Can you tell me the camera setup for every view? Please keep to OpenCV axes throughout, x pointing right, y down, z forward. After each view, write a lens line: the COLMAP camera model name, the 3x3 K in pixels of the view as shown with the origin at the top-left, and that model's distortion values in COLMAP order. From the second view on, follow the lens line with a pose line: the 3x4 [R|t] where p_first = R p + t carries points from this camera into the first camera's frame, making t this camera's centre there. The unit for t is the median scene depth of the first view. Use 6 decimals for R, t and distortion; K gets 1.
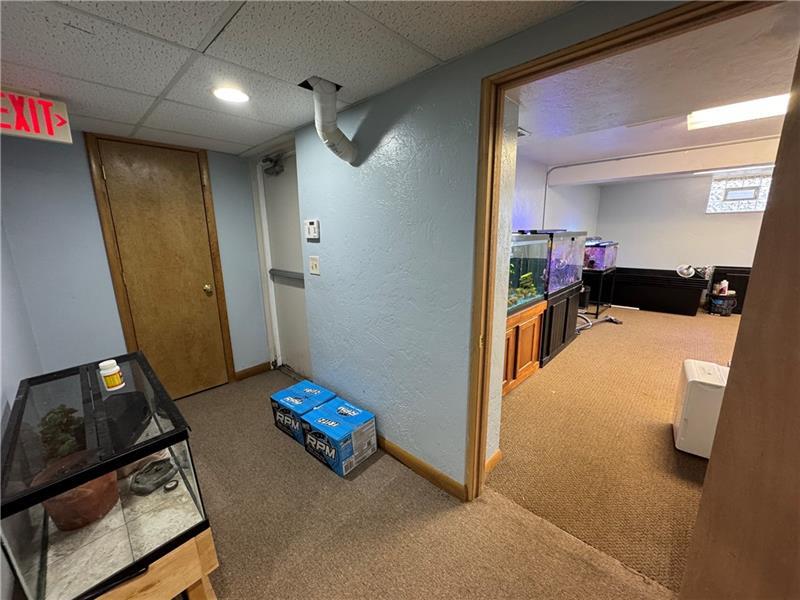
lens RADIAL K [[320.4, 0, 400.0], [0, 320.4, 300.0], [0, 0, 1]] dist [-0.000610, -0.000103]
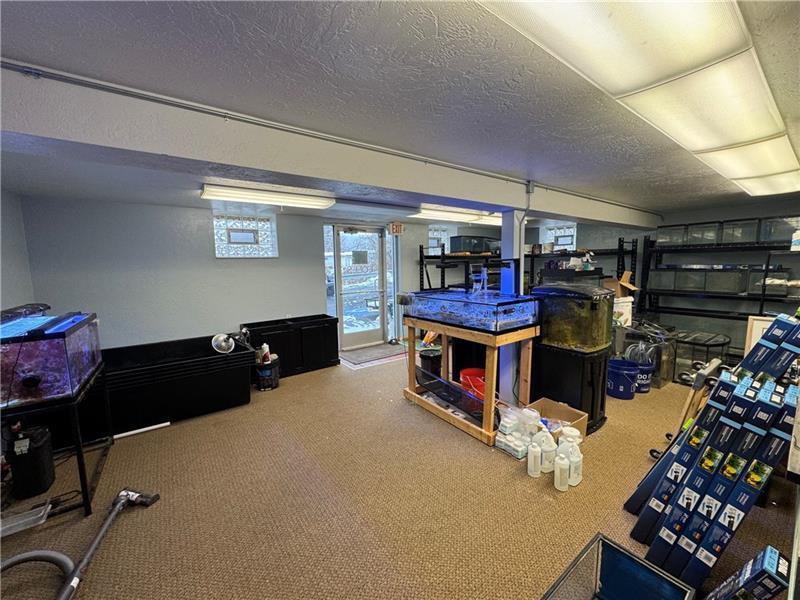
lens RADIAL K [[320.4, 0, 400.0], [0, 320.4, 300.0], [0, 0, 1]] dist [-0.000610, -0.000103]
pose [[0.191993, -0.095771, 0.976712, 0.331085], [0.224587, 0.973104, 0.051270, -0.129467], [-0.955353, 0.209513, 0.208338, 0.502163]]
